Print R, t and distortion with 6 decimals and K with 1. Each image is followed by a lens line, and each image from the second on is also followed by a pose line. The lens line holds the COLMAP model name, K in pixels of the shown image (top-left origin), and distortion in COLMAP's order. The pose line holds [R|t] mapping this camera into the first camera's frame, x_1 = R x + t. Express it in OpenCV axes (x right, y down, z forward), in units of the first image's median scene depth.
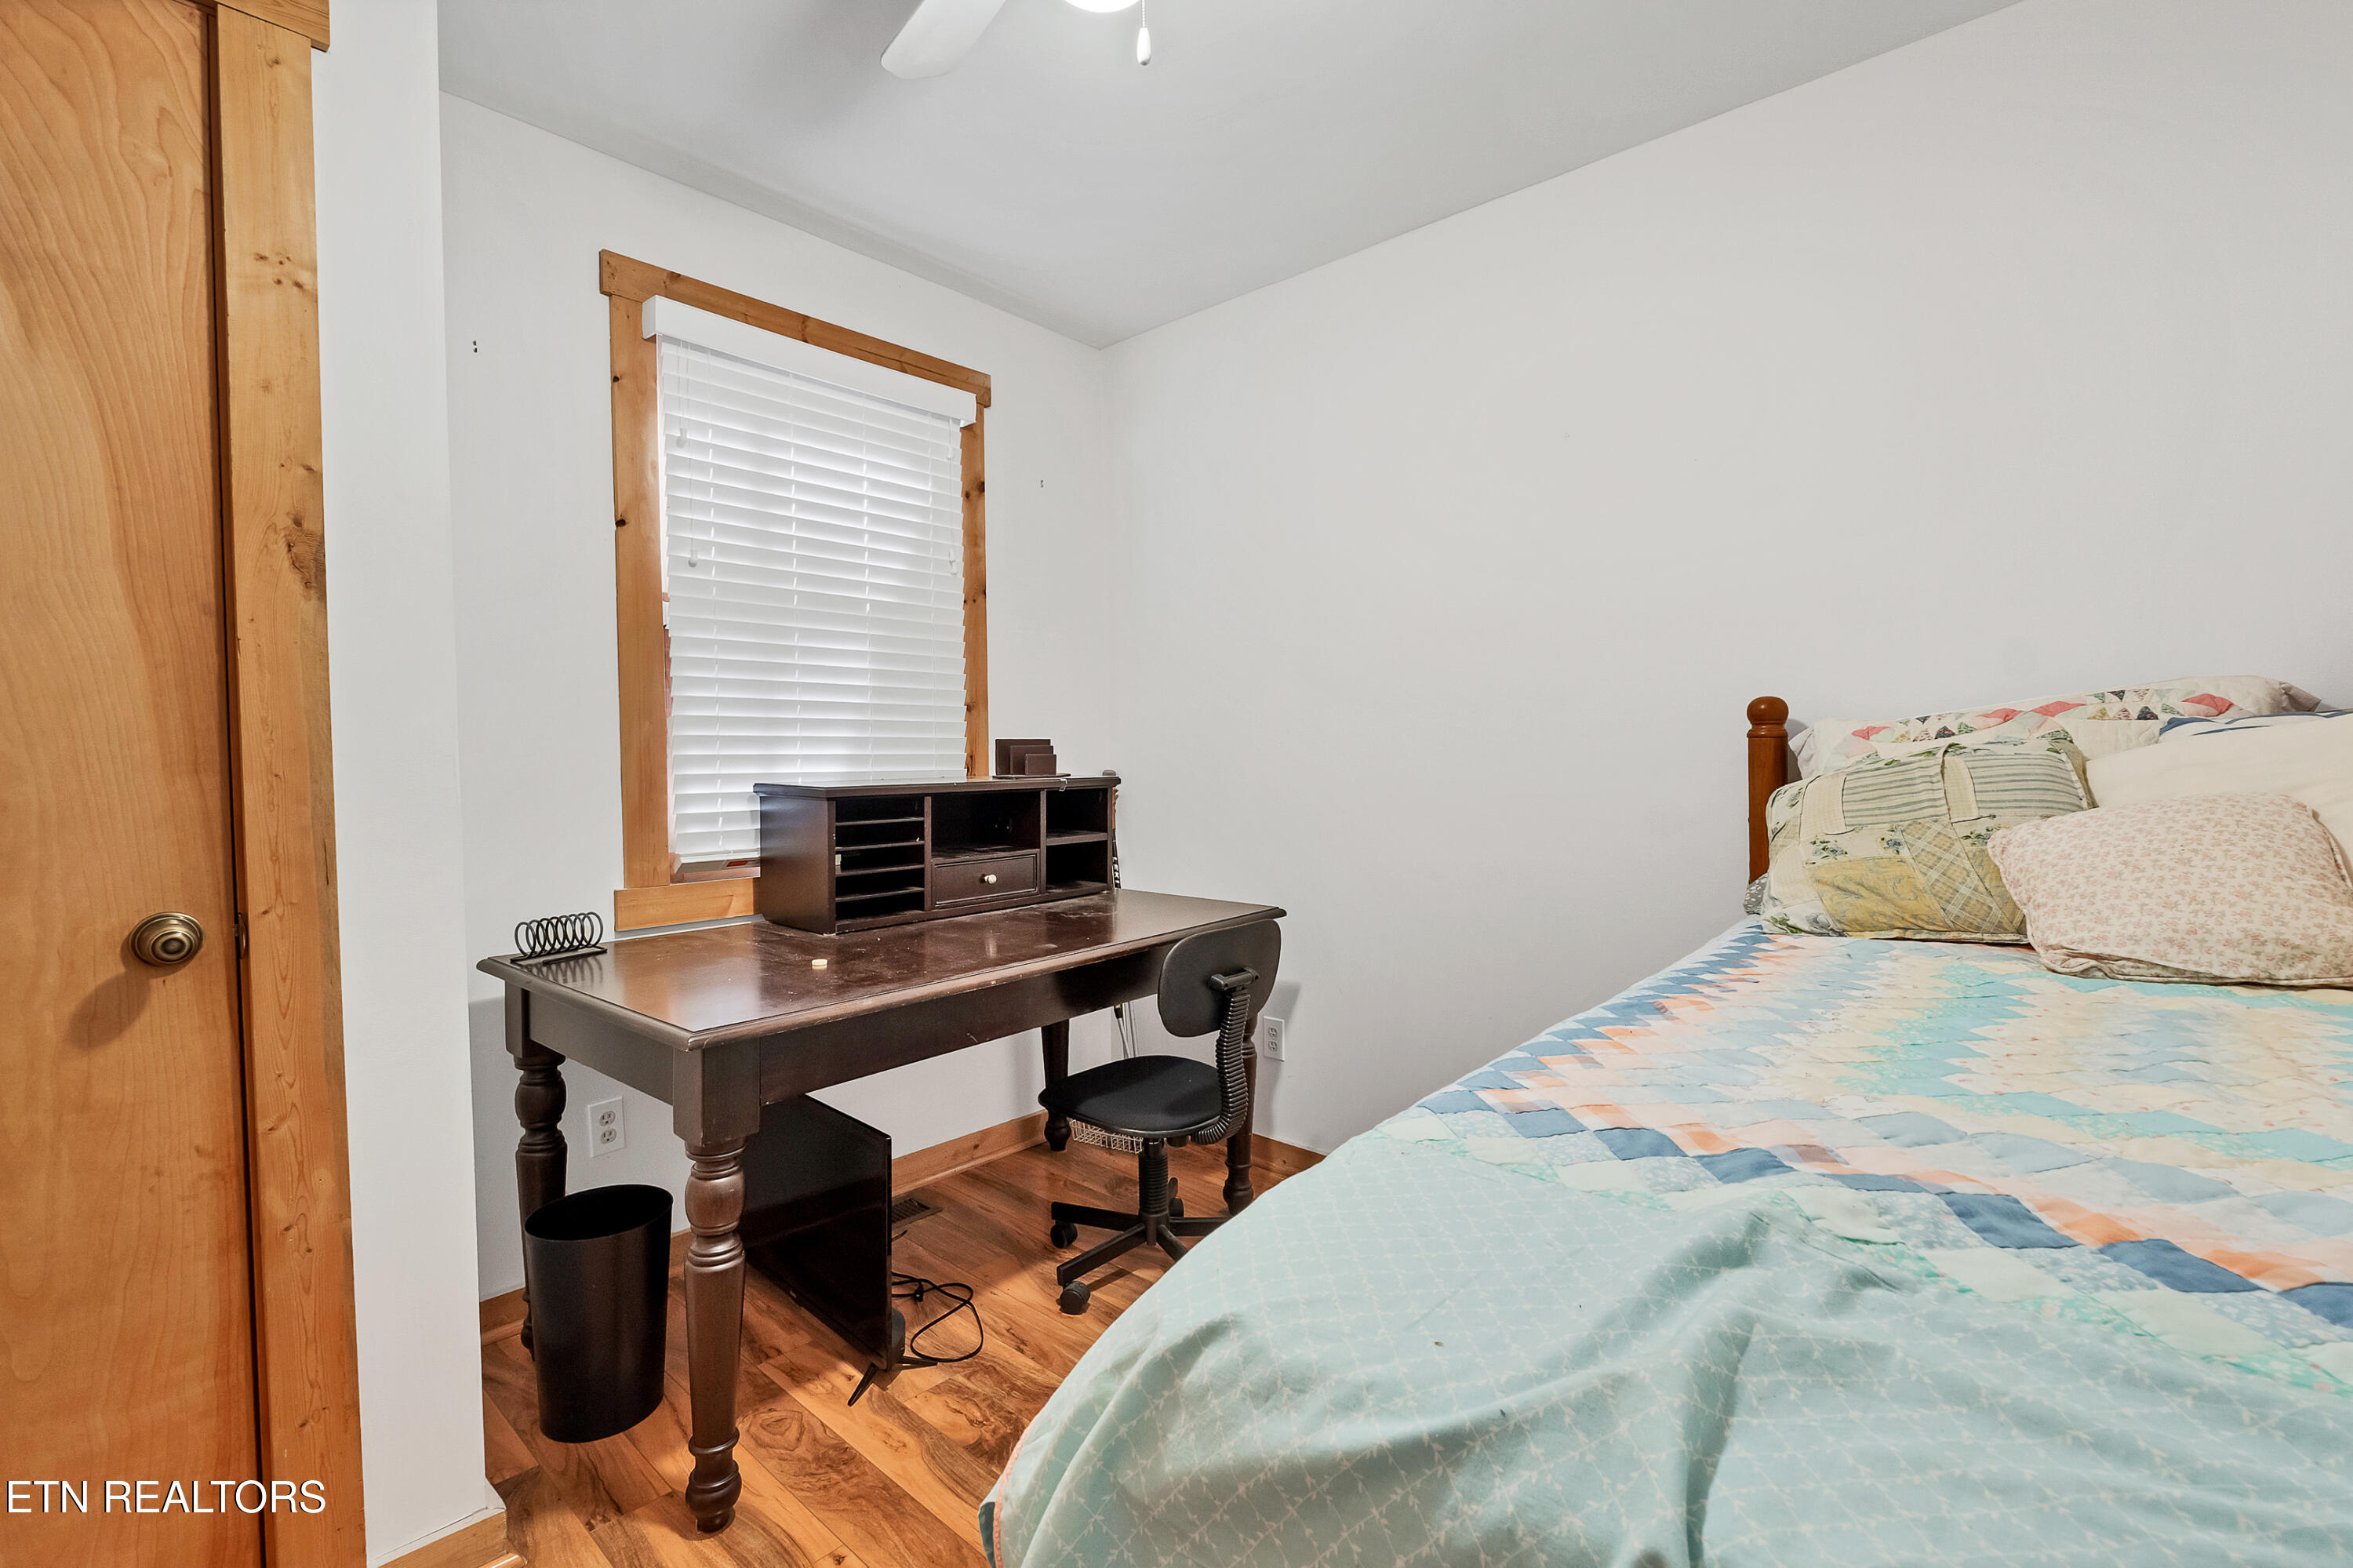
lens RADIAL K [[1057.2, 0, 1130.3], [0, 1057.2, 779.0], [0, 0, 1]] dist [-0.004353, -0.000481]
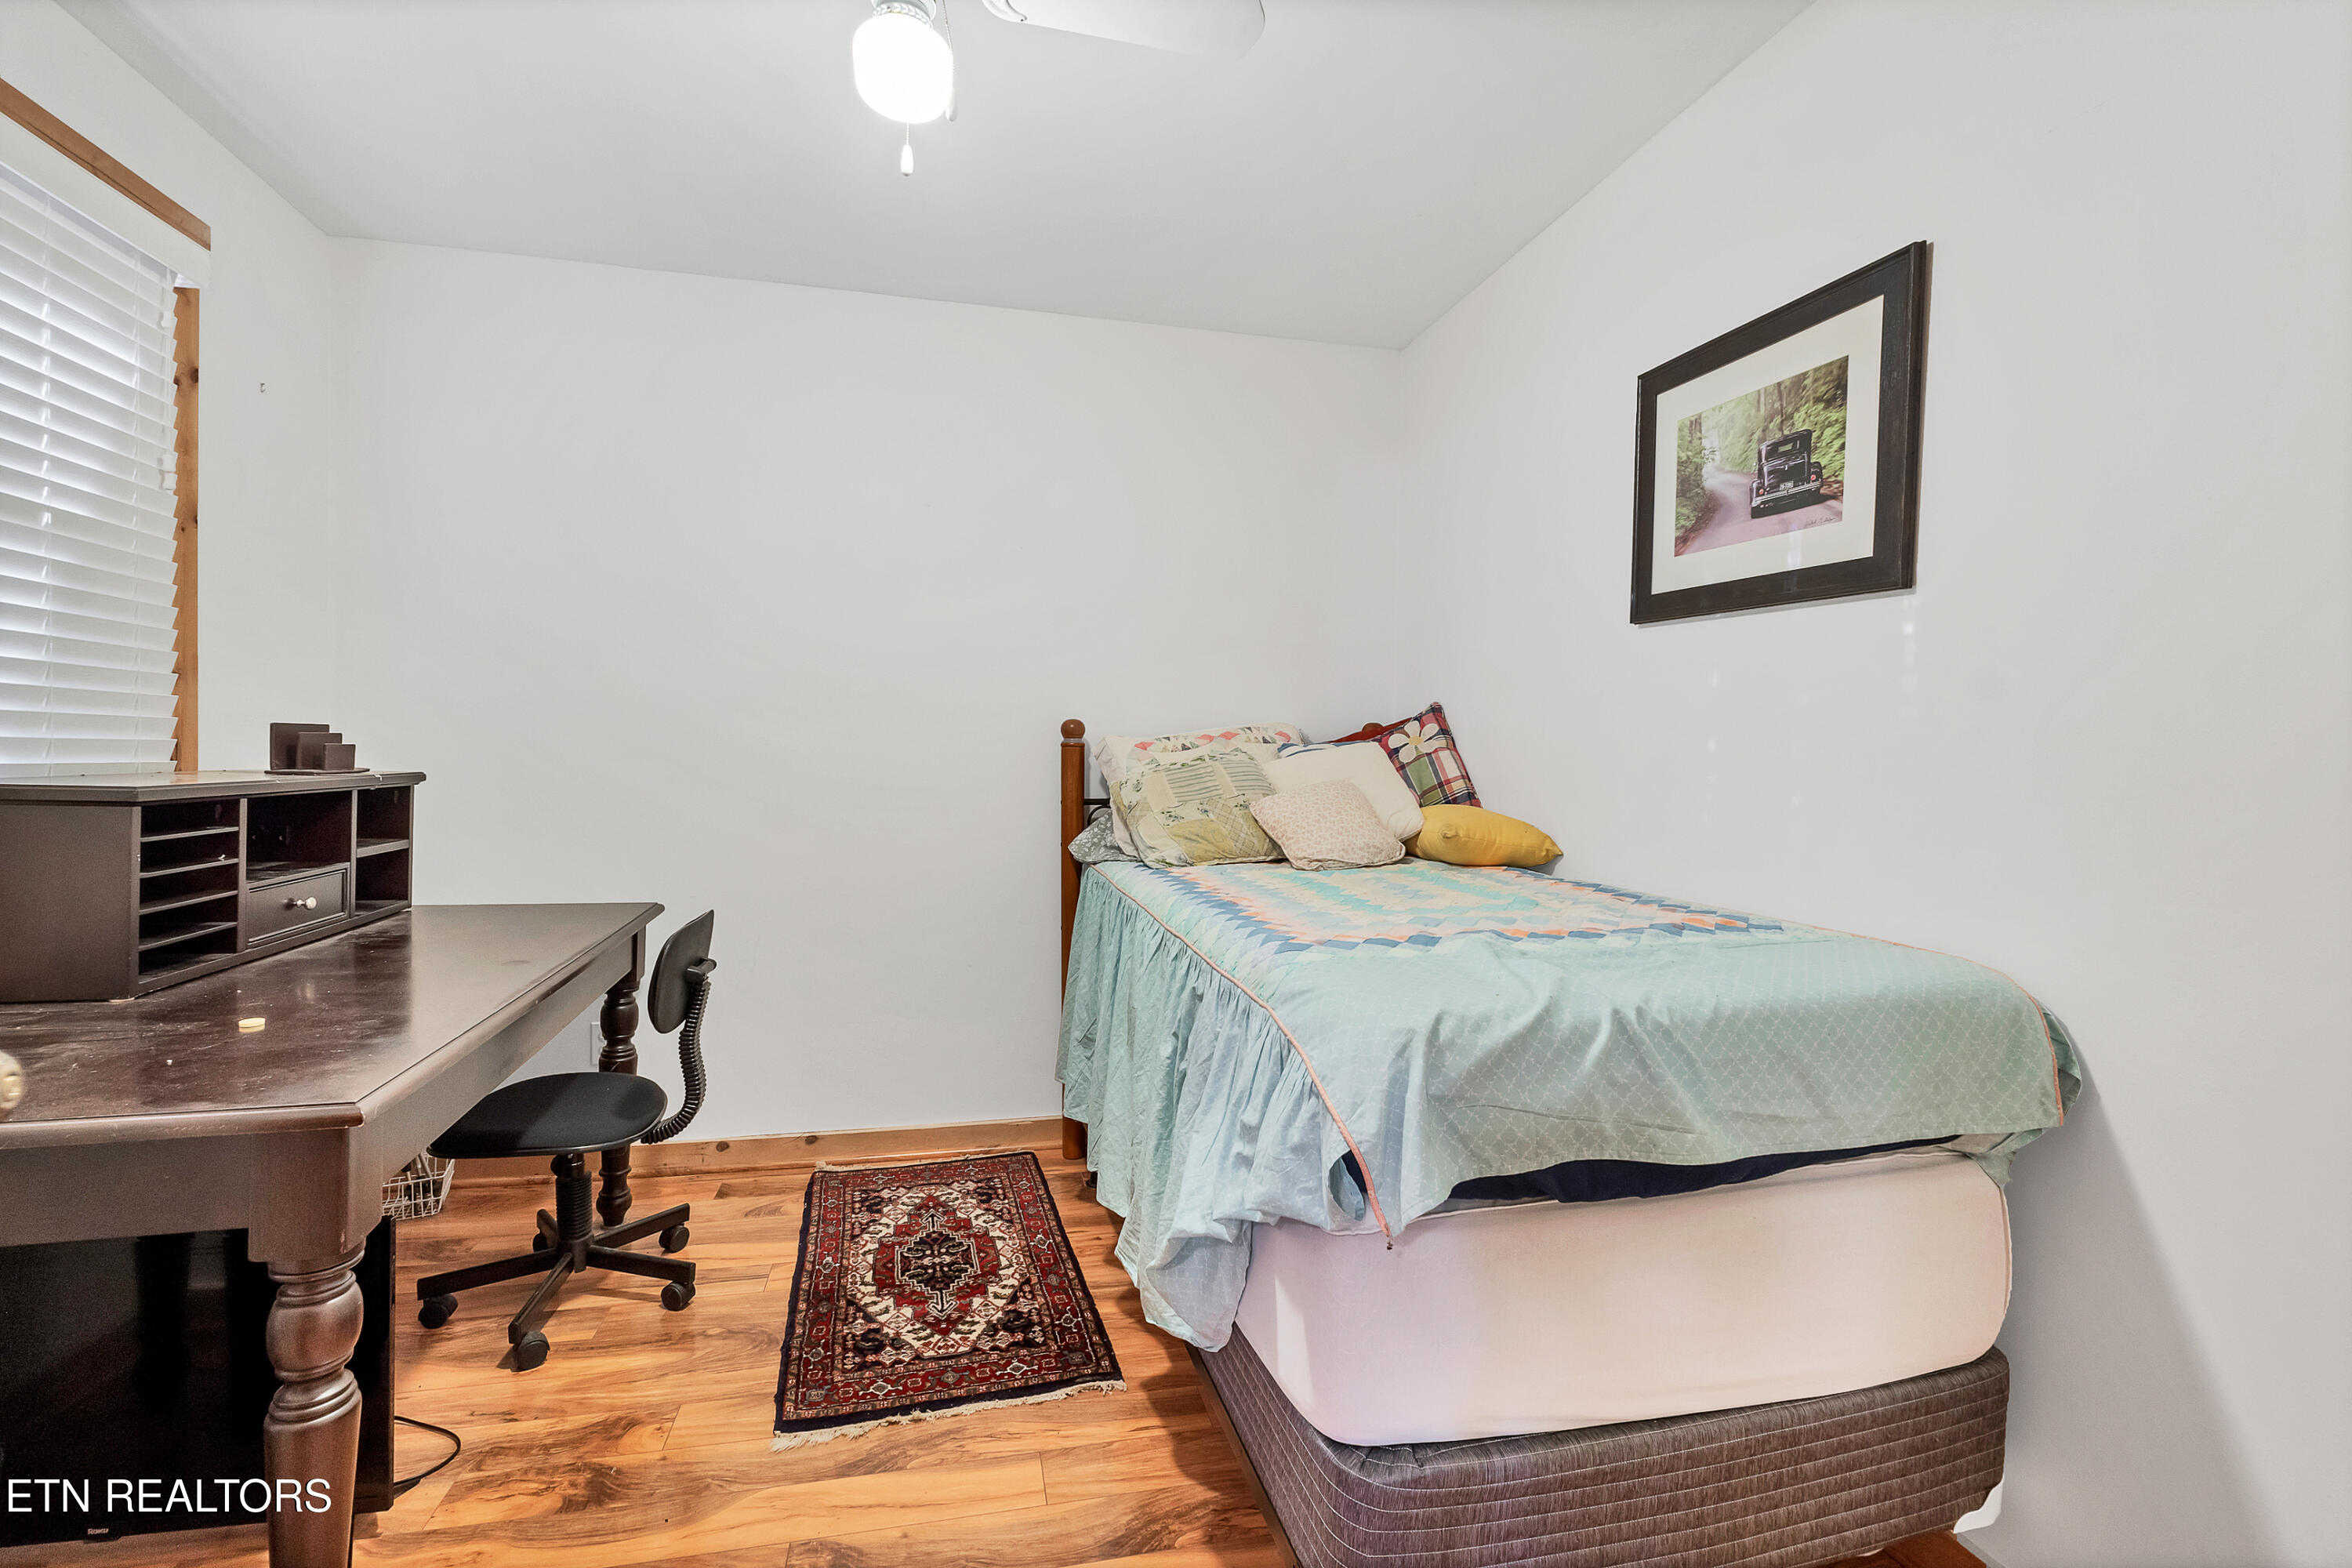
lens RADIAL K [[1031.1, 0, 1176.0], [0, 1031.1, 784.0], [0, 0, 1]] dist [-0.000652, 0.000209]
pose [[0.561321, -0.008055, 0.827559, -0.420227], [0.000939, 0.999958, 0.009096, 0.000241], [-0.827597, -0.004329, 0.561305, 0.047280]]
